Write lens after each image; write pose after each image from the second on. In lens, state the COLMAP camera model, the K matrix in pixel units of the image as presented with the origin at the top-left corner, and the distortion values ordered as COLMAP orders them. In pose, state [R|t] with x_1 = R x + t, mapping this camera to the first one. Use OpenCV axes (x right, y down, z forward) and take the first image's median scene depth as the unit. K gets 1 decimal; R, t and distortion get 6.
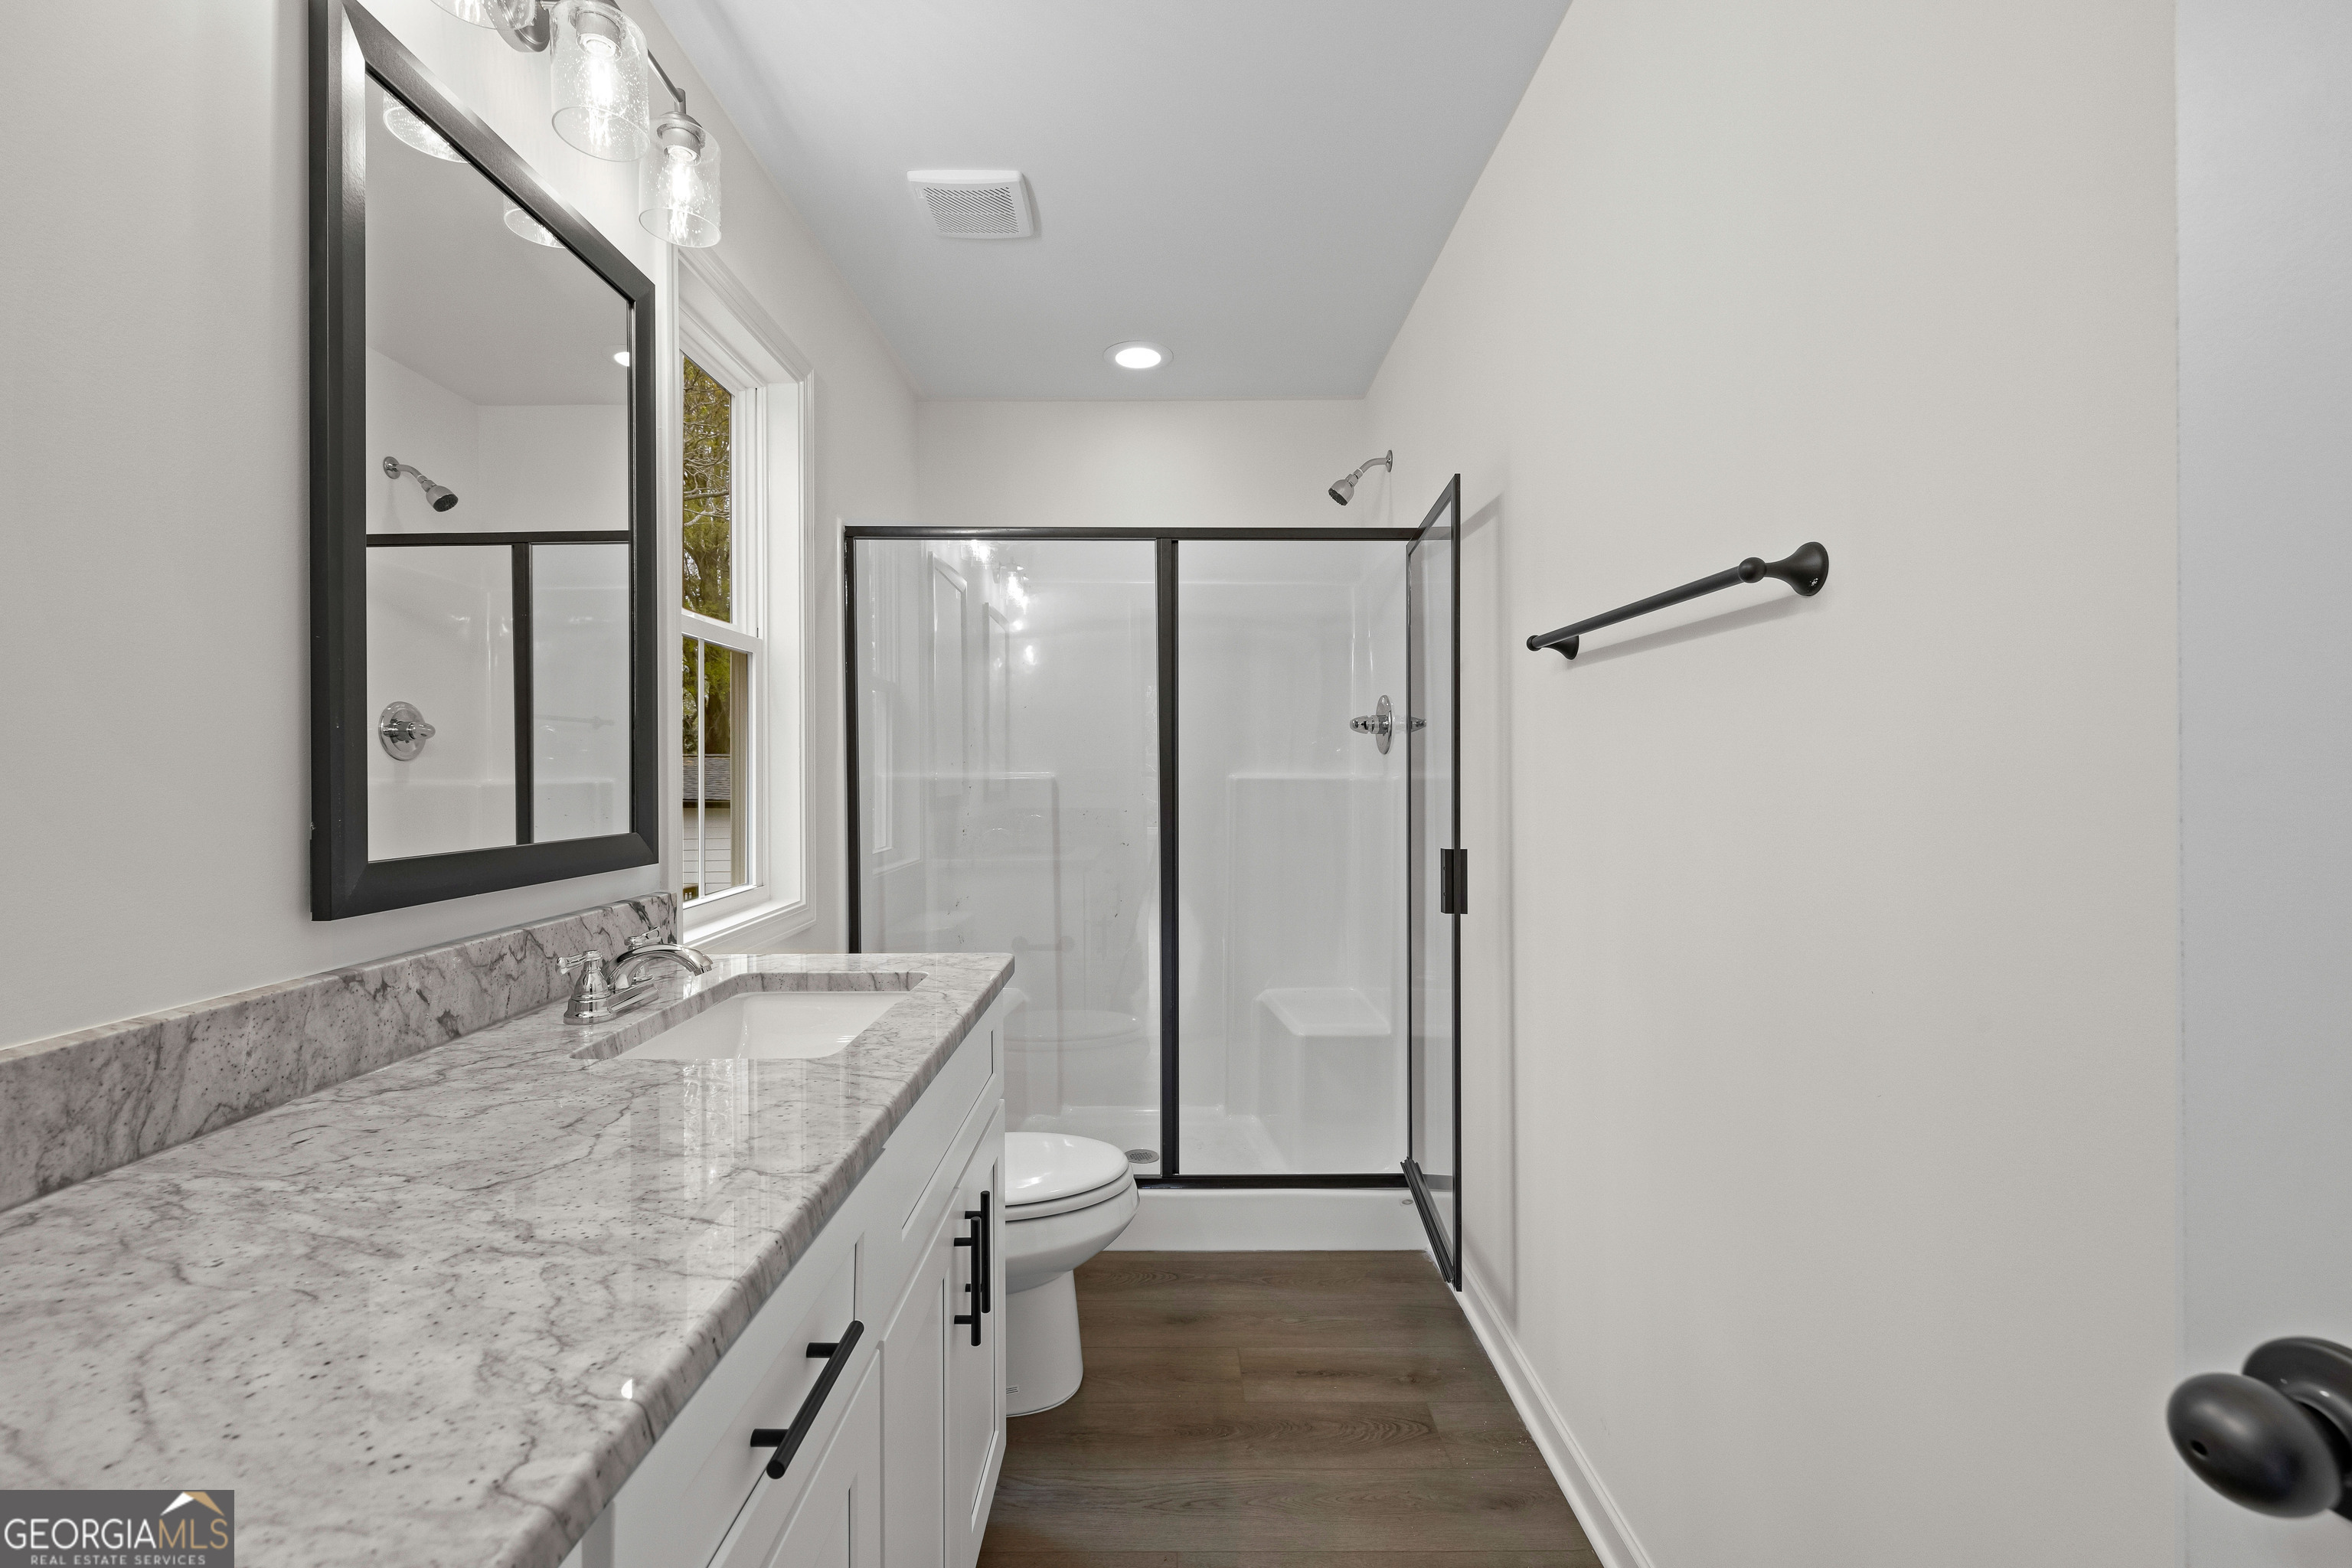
lens RADIAL K [[991.3, 0, 1174.6], [0, 991.3, 768.3], [0, 0, 1]] dist [0.000241, 0.000635]
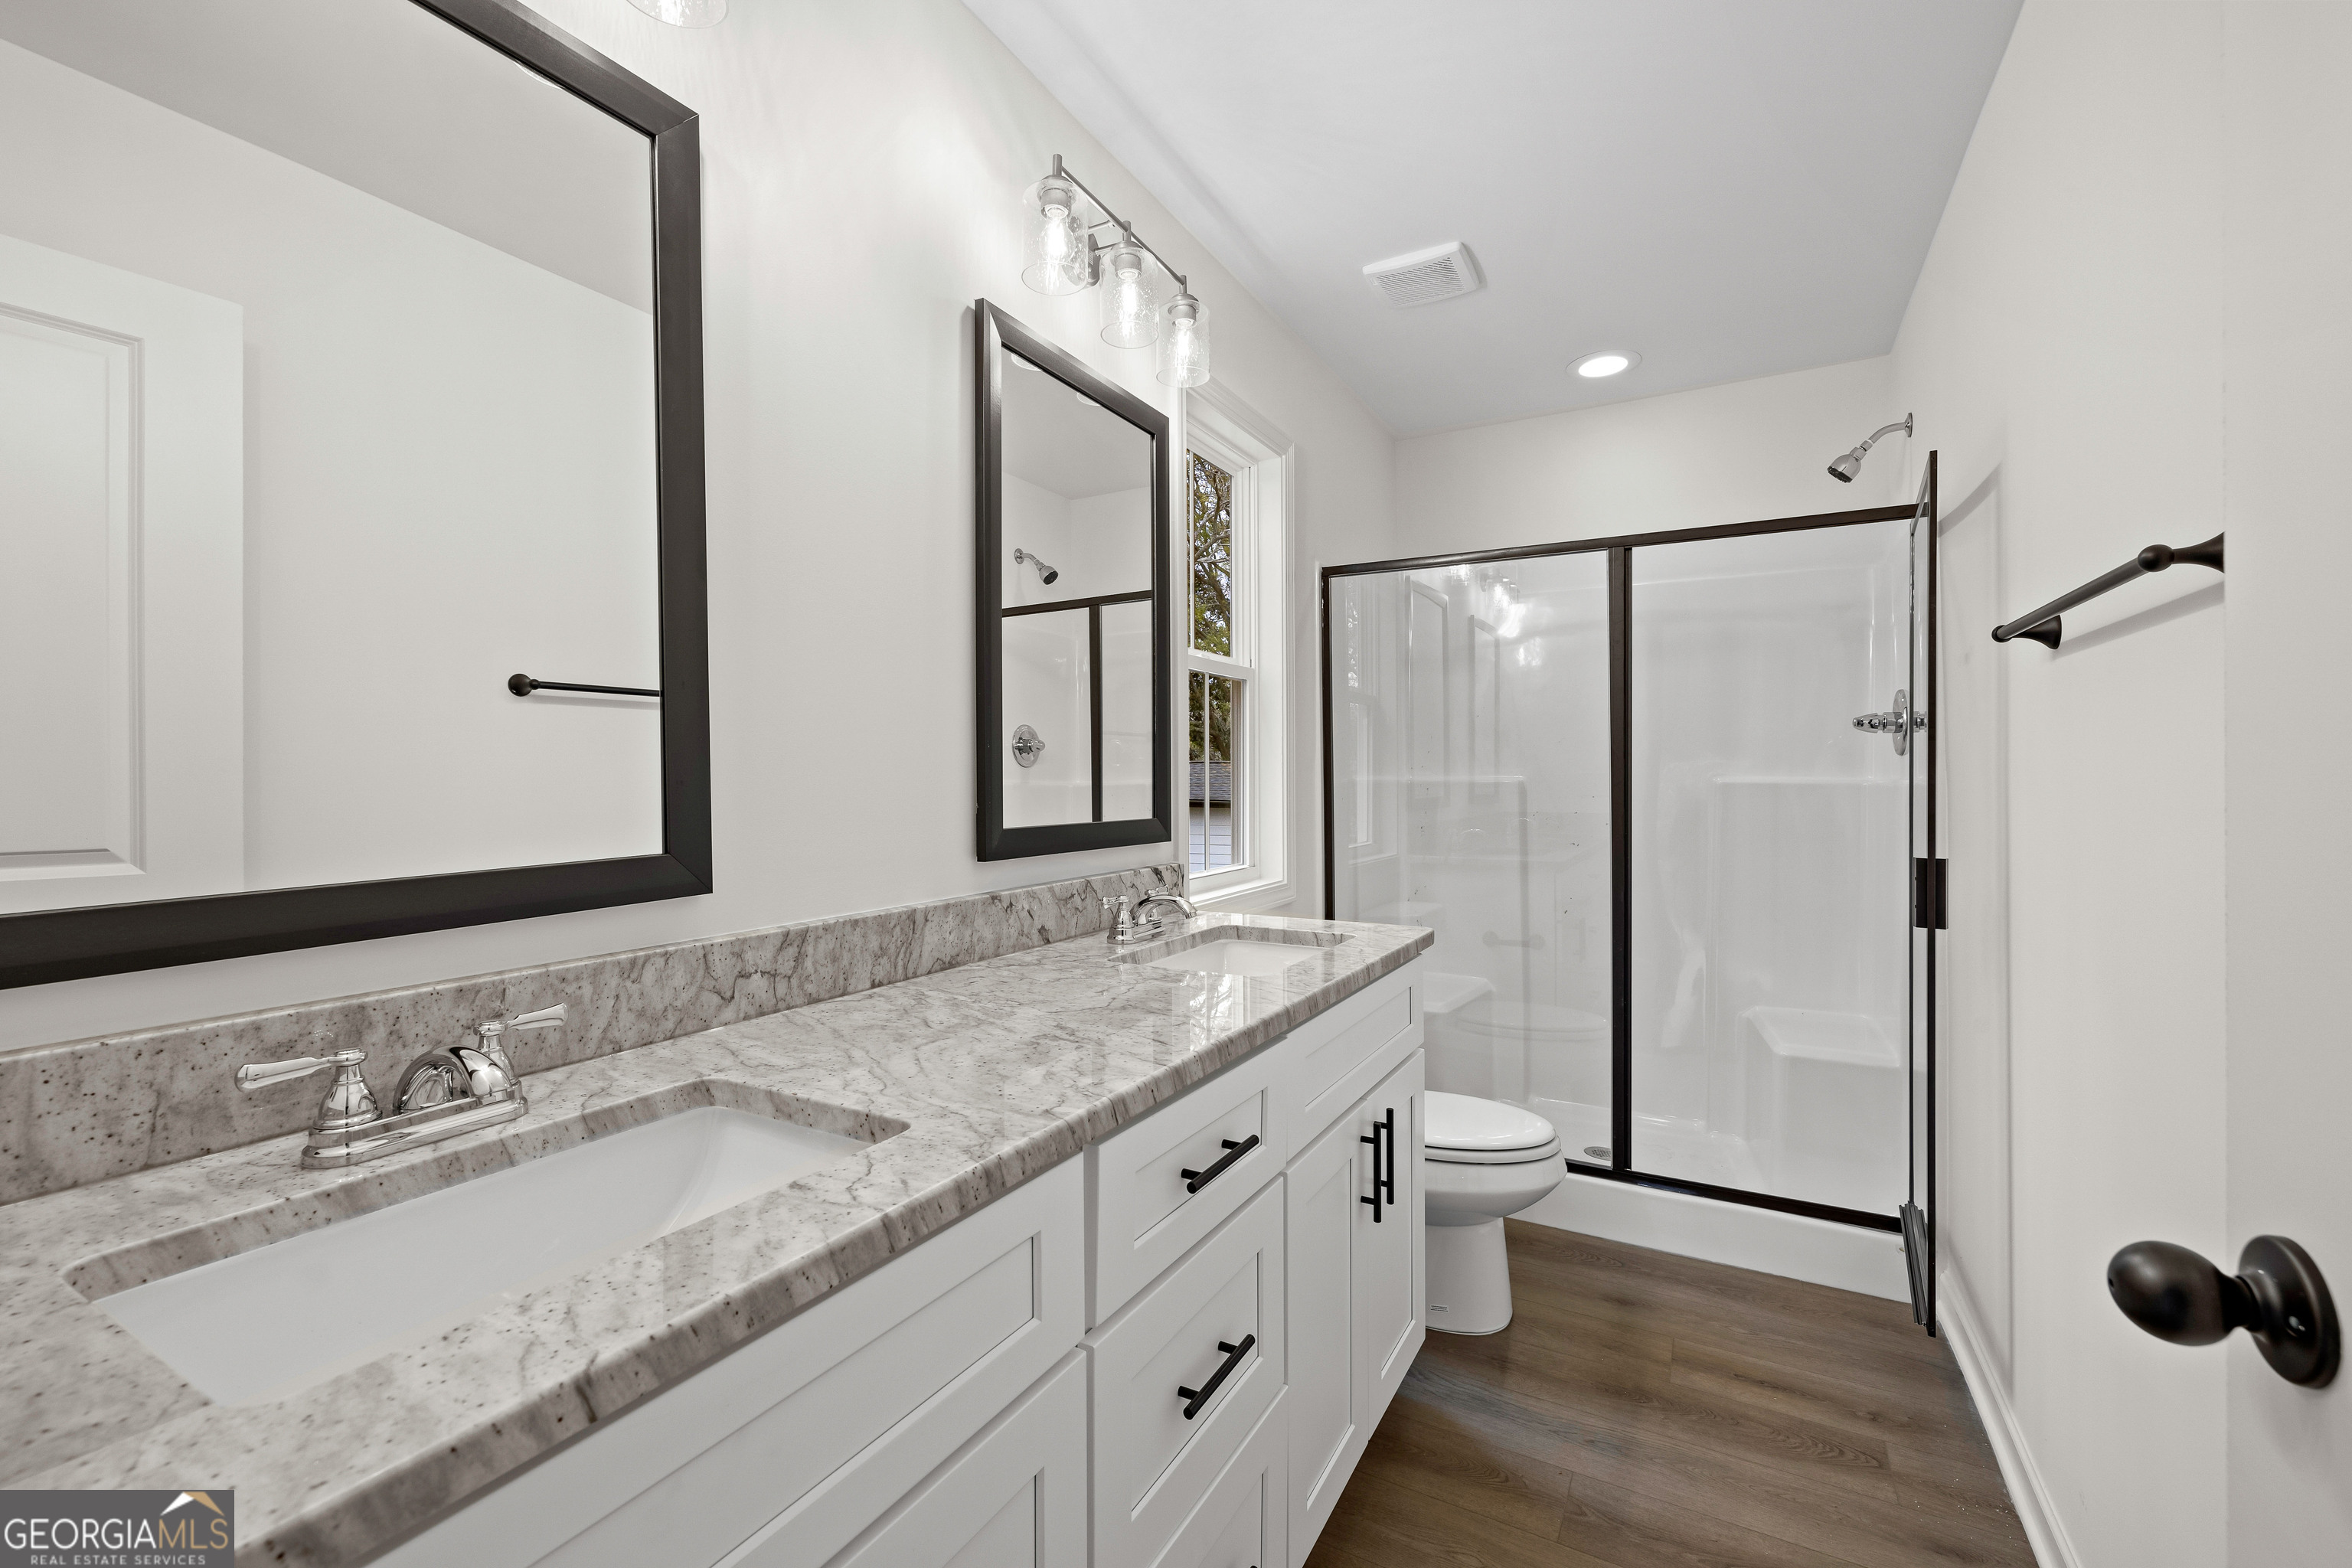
lens RADIAL K [[986.5, 0, 1171.9], [0, 986.5, 777.4], [0, 0, 1]] dist [0.000621, 0.000386]
pose [[0.868536, 0.001360, -0.495624, 0.144627], [0.000769, 0.999991, 0.004091, 0.002088], [0.495625, -0.003934, 0.868528, -0.169604]]
